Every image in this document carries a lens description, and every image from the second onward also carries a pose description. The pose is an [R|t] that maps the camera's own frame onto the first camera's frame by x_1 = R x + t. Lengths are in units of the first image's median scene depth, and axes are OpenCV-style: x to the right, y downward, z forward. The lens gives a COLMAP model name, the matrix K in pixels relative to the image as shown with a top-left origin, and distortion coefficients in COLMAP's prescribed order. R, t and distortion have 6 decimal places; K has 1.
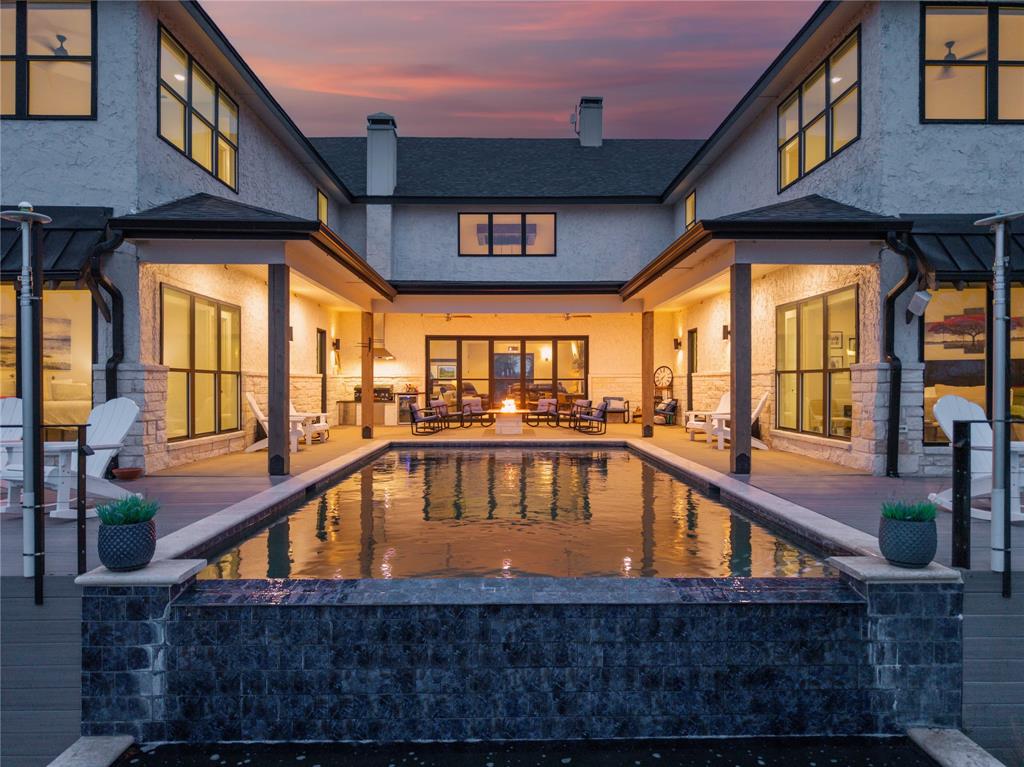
lens RADIAL K [[697.5, 0, 512.0], [0, 697.5, 383.5], [0, 0, 1]] dist [-0.004935, -0.002374]
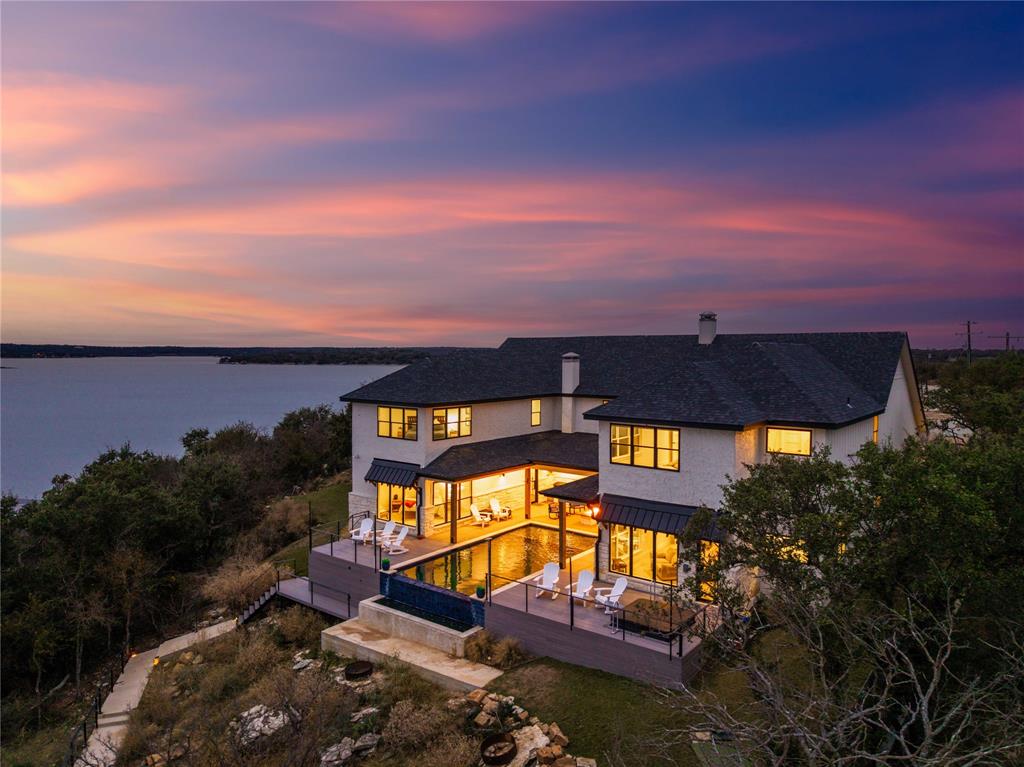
lens RADIAL K [[693.4, 0, 513.4], [0, 693.4, 354.8], [0, 0, 1]] dist [0.002283, 0.000368]
pose [[0.782673, 0.008999, -0.622369, 4.378194], [-0.003007, 0.999938, 0.010676, -1.810238], [0.622426, -0.006484, 0.782651, -3.295874]]
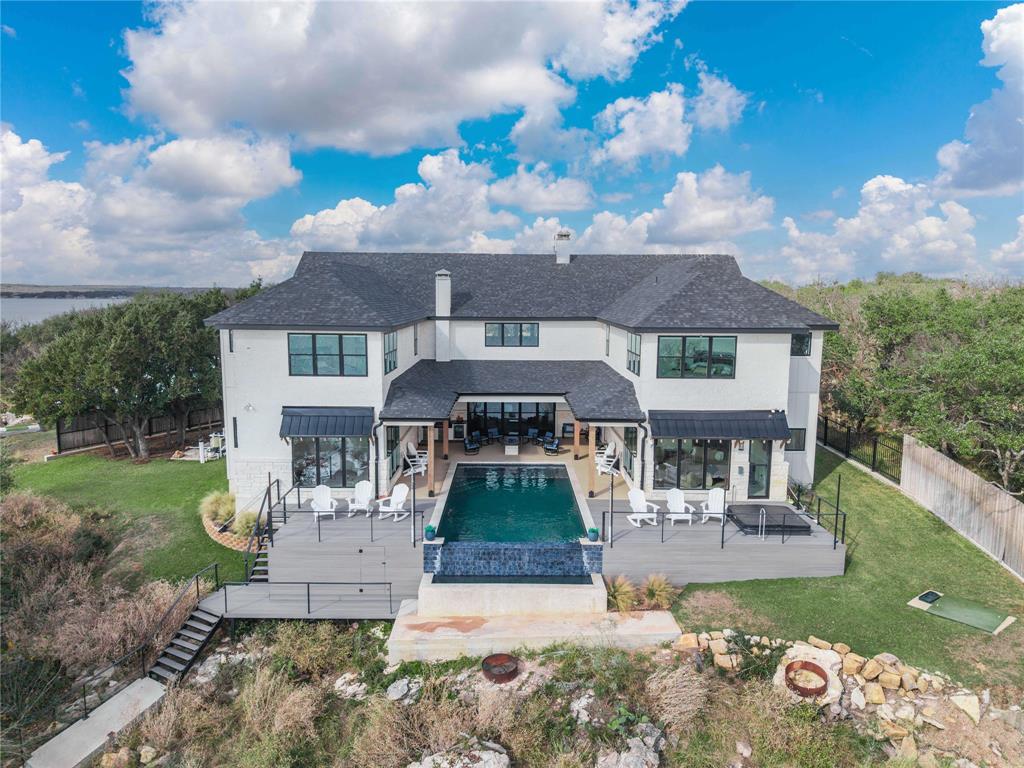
lens RADIAL K [[693.4, 0, 513.4], [0, 693.4, 355.3], [0, 0, 1]] dist [0.002283, 0.000368]
pose [[0.999943, 0.007828, -0.007193, 0.047567], [-0.007161, 0.996048, 0.088524, -1.462587], [0.007857, -0.088468, 0.996048, -3.729279]]
